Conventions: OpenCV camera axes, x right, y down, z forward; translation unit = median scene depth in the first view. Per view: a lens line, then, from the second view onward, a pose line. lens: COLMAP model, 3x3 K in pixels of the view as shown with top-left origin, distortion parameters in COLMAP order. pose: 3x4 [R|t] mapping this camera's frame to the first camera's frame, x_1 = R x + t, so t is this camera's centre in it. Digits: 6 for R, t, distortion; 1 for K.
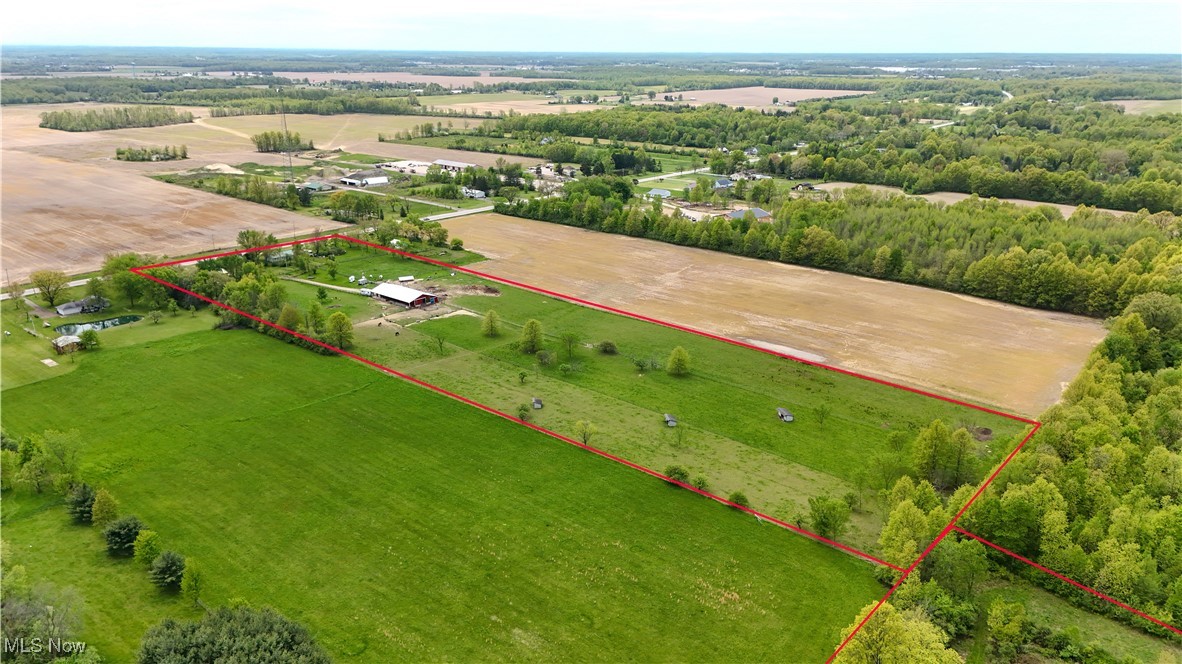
lens RADIAL K [[869.2, 0, 593.2], [0, 869.2, 331.3], [0, 0, 1]] dist [0.063497, -0.057703]
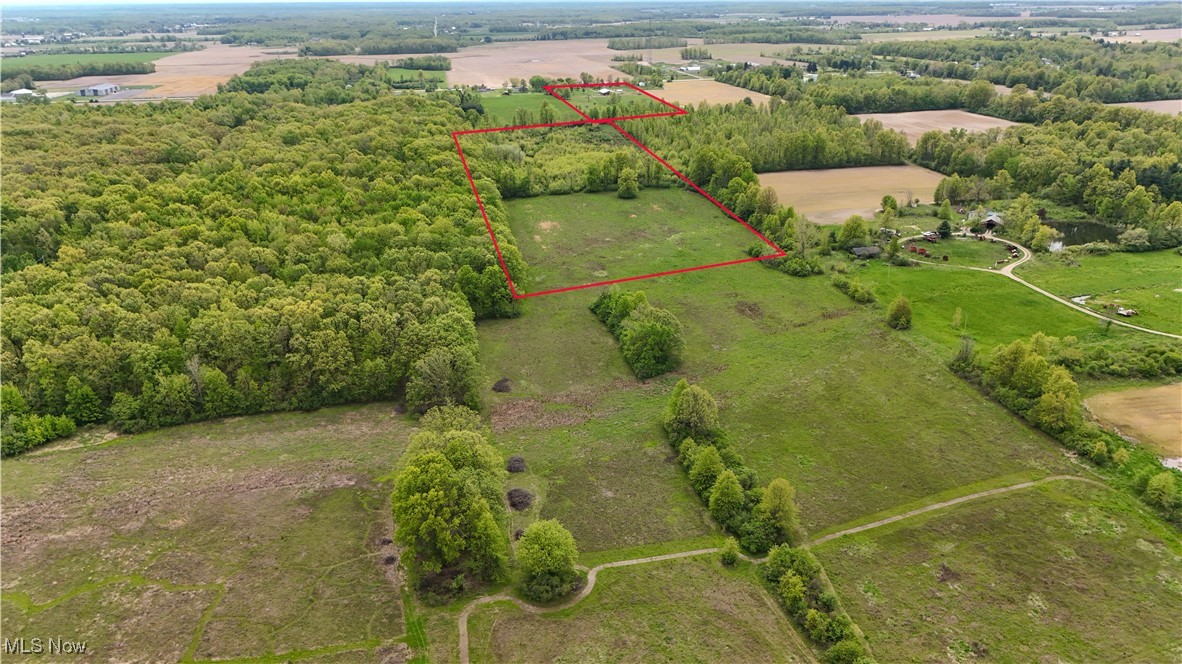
lens RADIAL K [[869.2, 0, 594.9], [0, 869.2, 330.5], [0, 0, 1]] dist [0.063497, -0.057703]
pose [[0.779200, 0.207675, -0.591370, 0.890545], [-0.175335, 0.978066, 0.112448, 0.226080], [0.601751, 0.016068, 0.798522, -0.701020]]
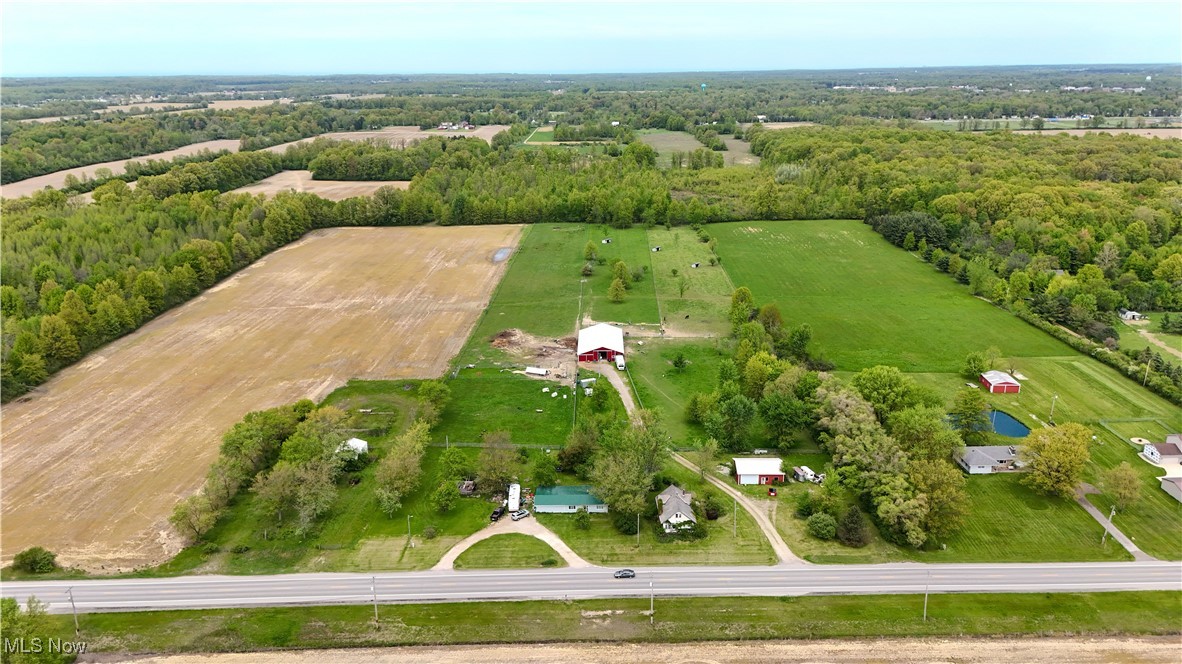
lens RADIAL K [[869.2, 0, 597.4], [0, 869.2, 331.8], [0, 0, 1]] dist [0.063497, -0.057703]
pose [[-0.660402, -0.218070, 0.718550, -0.449887], [0.235201, 0.848681, 0.473731, -0.245149], [-0.713126, 0.481856, -0.509181, 0.809066]]
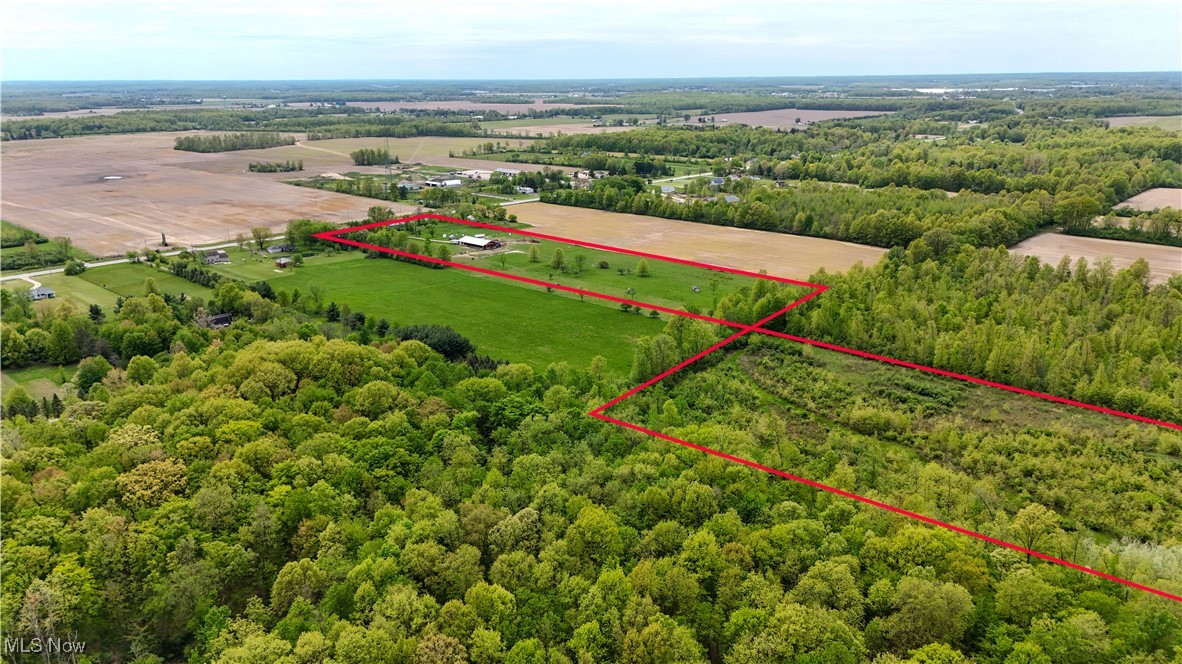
lens RADIAL K [[869.2, 0, 591.9], [0, 869.2, 335.6], [0, 0, 1]] dist [0.063497, -0.057703]
pose [[0.998065, 0.002924, -0.062117, 0.046444], [-0.004346, 0.999731, -0.022779, 0.091546], [0.062034, 0.023005, 0.997809, -0.307395]]
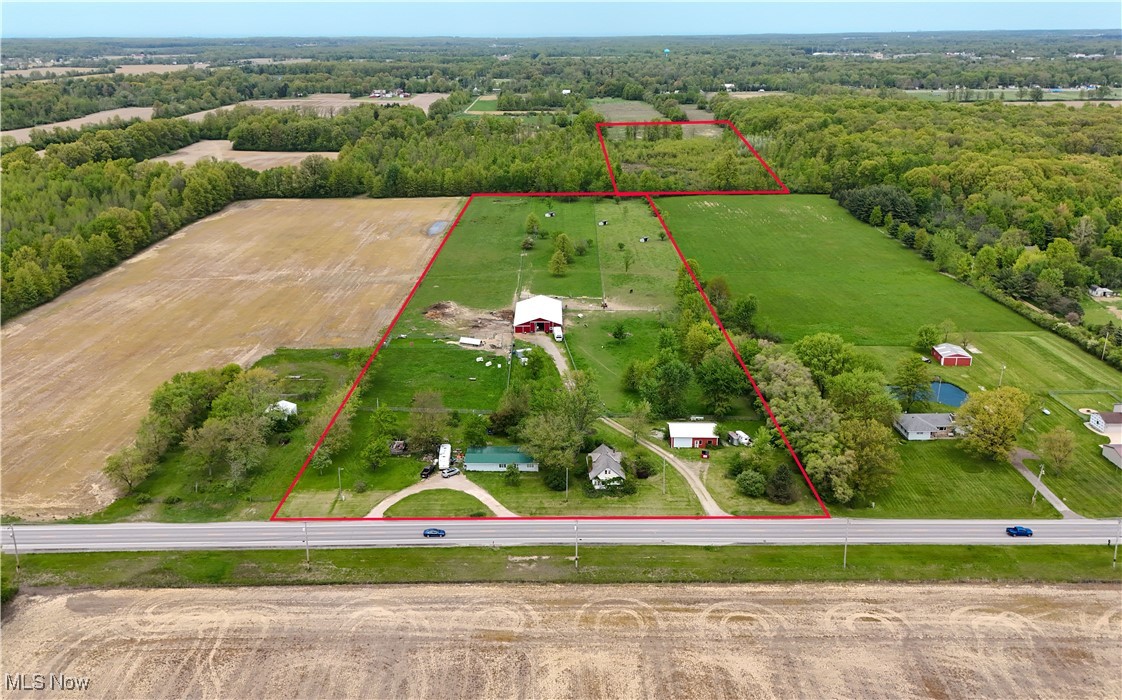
lens RADIAL K [[981.4, 0, 536.6], [0, 981.4, 324.8], [0, 0, 1]] dist [0.069139, -0.073959]
pose [[-0.650874, -0.220261, 0.726532, -0.482650], [0.233798, 0.852324, 0.467849, -0.249891], [-0.722289, 0.474372, -0.503259, 0.829255]]
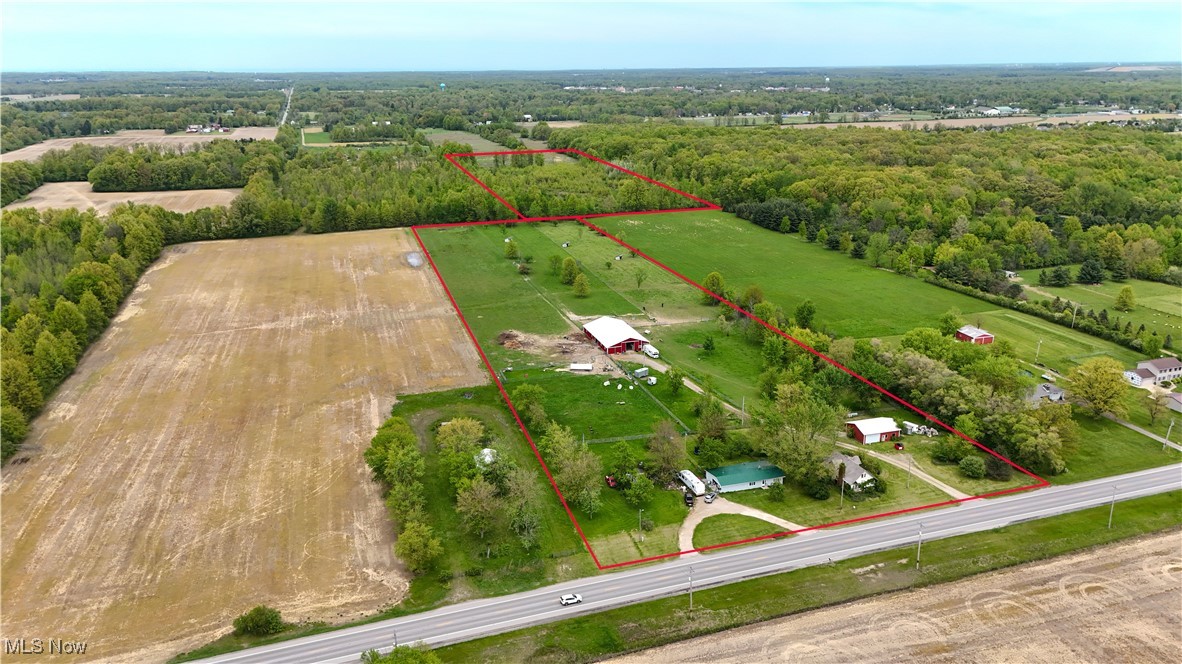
lens RADIAL K [[869.2, 0, 595.9], [0, 869.2, 334.3], [0, 0, 1]] dist [0.063497, -0.057703]
pose [[-0.861607, -0.150641, 0.484707, -0.340635], [0.156394, 0.829695, 0.535861, -0.274180], [-0.482882, 0.537506, -0.691312, 0.903846]]
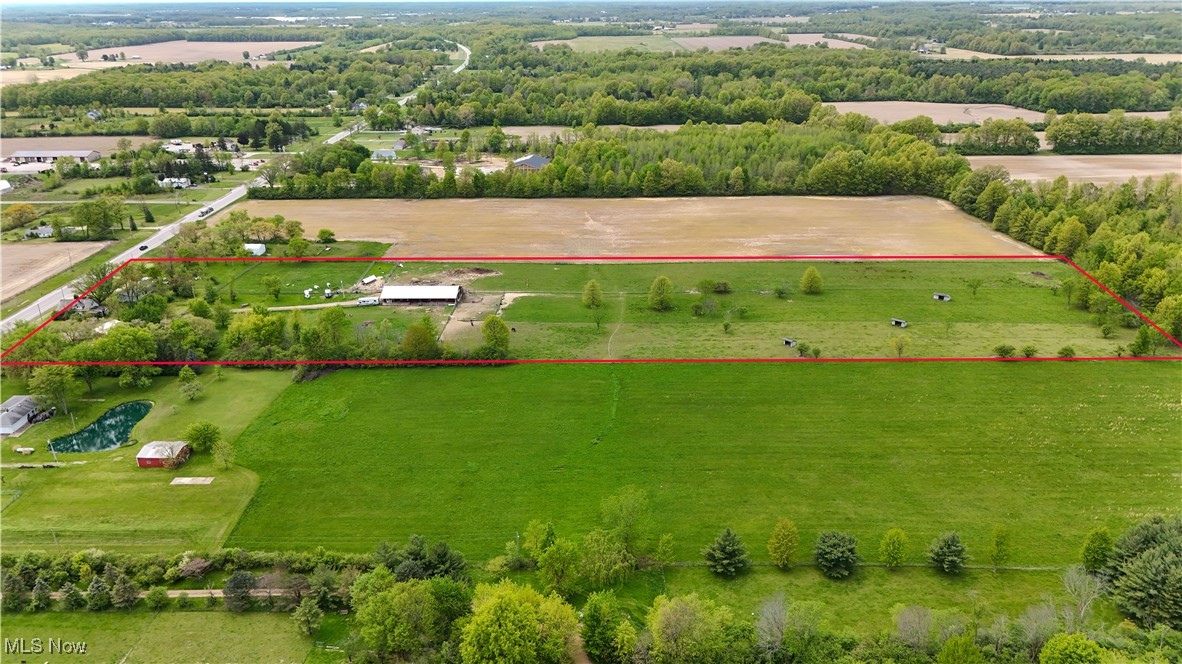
lens RADIAL K [[869.2, 0, 593.6], [0, 869.2, 331.7], [0, 0, 1]] dist [0.063497, -0.057703]
pose [[0.768970, -0.243050, 0.591280, -0.348104], [0.212354, 0.969503, 0.122352, -0.042862], [-0.602985, 0.031476, 0.797131, 0.127500]]
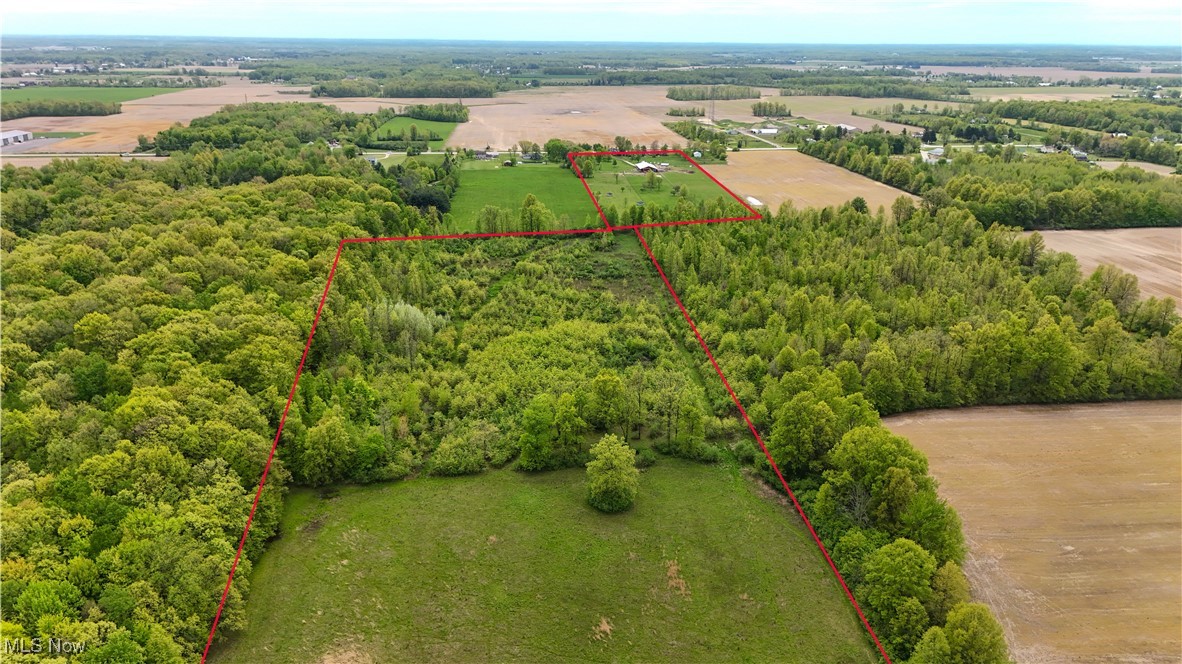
lens RADIAL K [[869.2, 0, 596.4], [0, 869.2, 336.3], [0, 0, 1]] dist [0.063497, -0.057703]
pose [[0.728012, 0.221394, -0.648832, 0.614614], [-0.215775, 0.972317, 0.089667, 0.102640], [0.650723, 0.074723, 0.755630, -0.307568]]
